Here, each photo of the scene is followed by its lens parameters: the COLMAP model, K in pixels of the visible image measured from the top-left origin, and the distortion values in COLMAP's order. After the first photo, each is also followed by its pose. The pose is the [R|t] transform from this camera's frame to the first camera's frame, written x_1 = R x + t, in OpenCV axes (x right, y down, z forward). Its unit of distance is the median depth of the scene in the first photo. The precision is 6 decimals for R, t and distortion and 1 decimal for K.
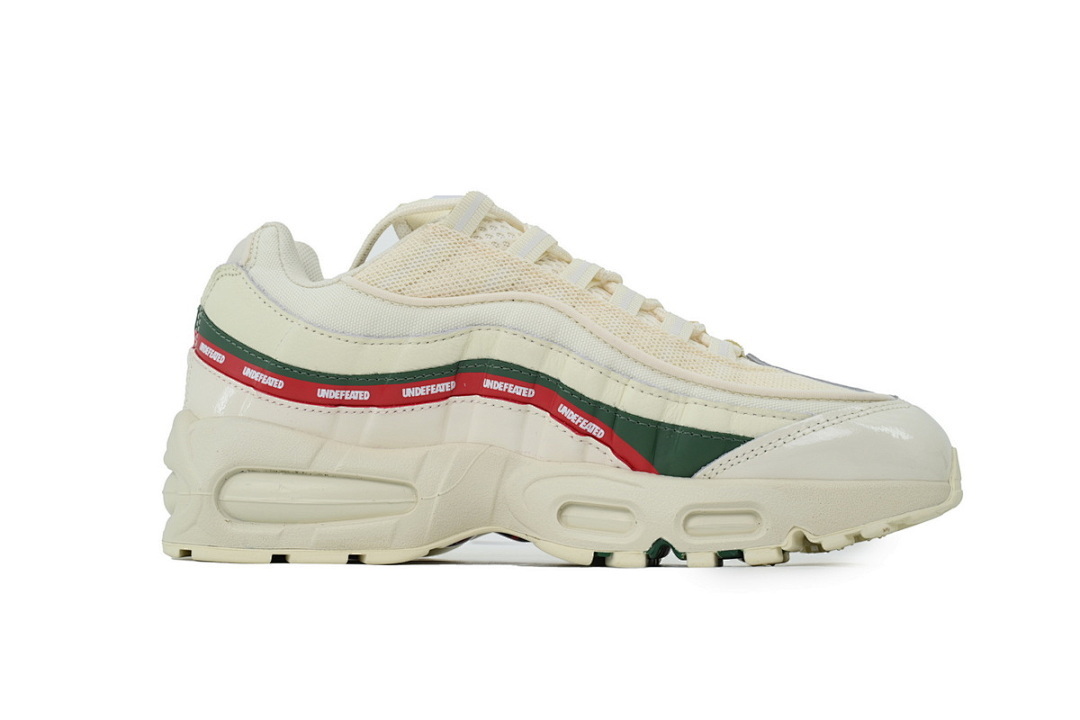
lens RADIAL K [[1152.8, 0, 540.0], [0, 1152.8, 360.0], [0, 0, 1]] dist [-0.145053, -0.001237]
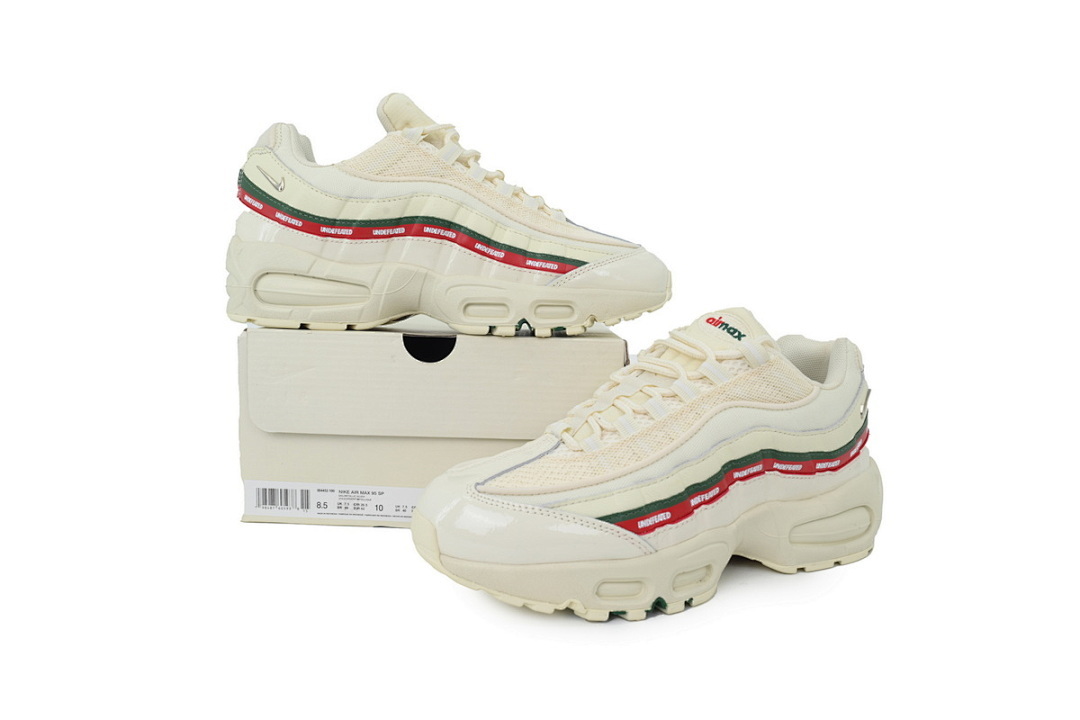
lens RADIAL K [[751.6, 0, 540.0], [0, 751.6, 360.0], [0, 0, 1]] dist [0.001741, -0.000177]
pose [[0.986597, 0.024970, 0.161257, -0.047010], [-0.055290, 0.980921, 0.186381, -0.006596], [-0.153526, -0.192799, 0.969153, -0.166835]]
